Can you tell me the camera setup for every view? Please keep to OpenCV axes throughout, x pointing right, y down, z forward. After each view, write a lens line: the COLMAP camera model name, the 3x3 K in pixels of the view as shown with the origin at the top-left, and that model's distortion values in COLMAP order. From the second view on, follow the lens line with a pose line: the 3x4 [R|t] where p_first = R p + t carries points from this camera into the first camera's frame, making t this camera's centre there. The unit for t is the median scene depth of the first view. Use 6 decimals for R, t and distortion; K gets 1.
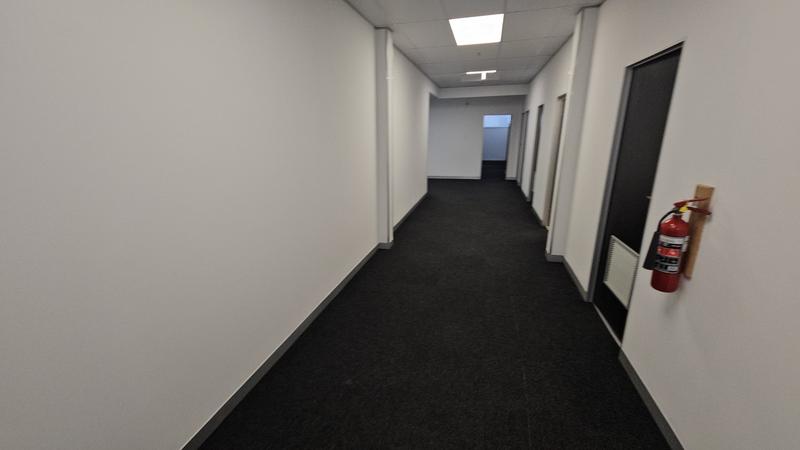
lens RADIAL K [[327.0, 0, 393.3], [0, 327.0, 221.6], [0, 0, 1]] dist [0.014973, -0.008882]
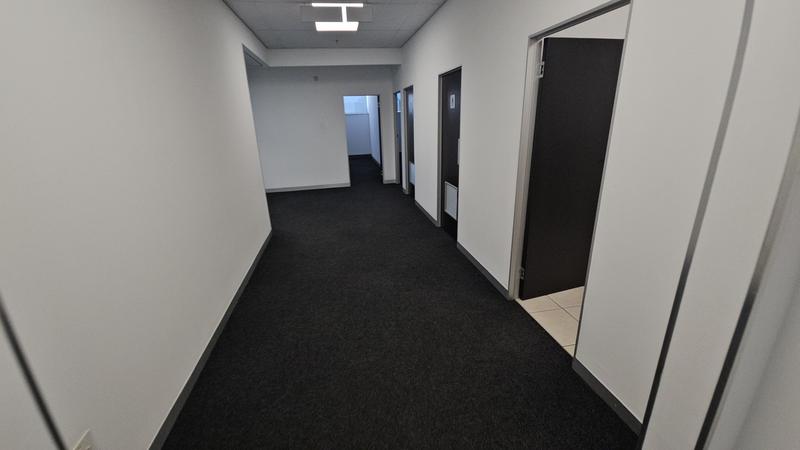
lens RADIAL K [[327.0, 0, 393.3], [0, 327.0, 221.6], [0, 0, 1]] dist [0.014973, -0.008882]
pose [[0.903581, -0.159953, 0.397437, 0.110631], [0.142366, 0.987075, 0.073588, -0.191079], [-0.404071, -0.009911, 0.914674, 0.632745]]
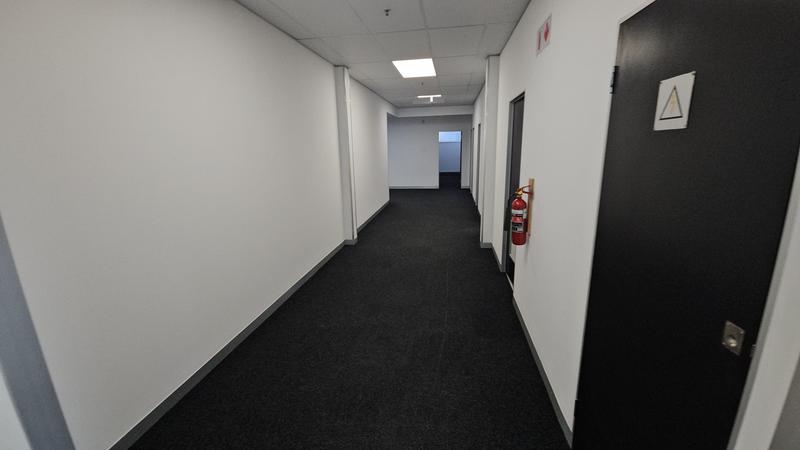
lens RADIAL K [[323.1, 0, 400.0], [0, 323.1, 225.0], [0, 0, 1]] dist [-0.000101, -0.008233]
pose [[0.992999, -0.042211, 0.110324, 0.020586], [0.045460, 0.998598, -0.027105, 0.036779], [-0.109025, 0.031931, 0.993526, -0.144158]]
